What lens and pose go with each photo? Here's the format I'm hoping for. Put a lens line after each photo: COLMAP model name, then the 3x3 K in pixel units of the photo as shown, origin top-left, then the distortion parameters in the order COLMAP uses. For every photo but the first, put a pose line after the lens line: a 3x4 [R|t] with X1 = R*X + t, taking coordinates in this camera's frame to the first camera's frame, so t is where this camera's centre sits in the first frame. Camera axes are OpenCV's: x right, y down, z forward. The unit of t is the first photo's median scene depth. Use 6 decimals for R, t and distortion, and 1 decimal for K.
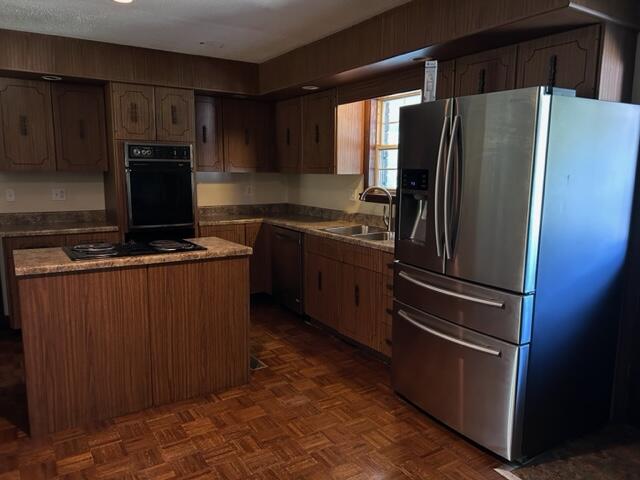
lens RADIAL K [[479.5, 0, 320.0], [0, 479.5, 240.0], [0, 0, 1]] dist [0.050202, -0.053317]
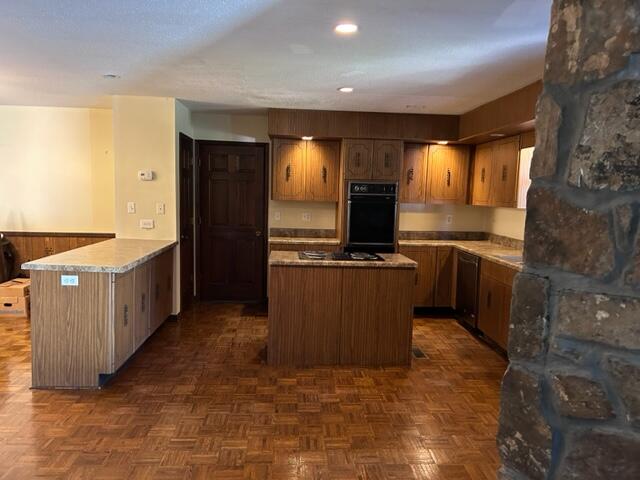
lens RADIAL K [[479.5, 0, 320.0], [0, 479.5, 240.0], [0, 0, 1]] dist [0.050202, -0.053317]
pose [[0.873123, 0.063739, -0.483316, 0.265220], [-0.090939, 0.995309, -0.033024, 0.023149], [0.478943, 0.072787, 0.874823, -0.304973]]
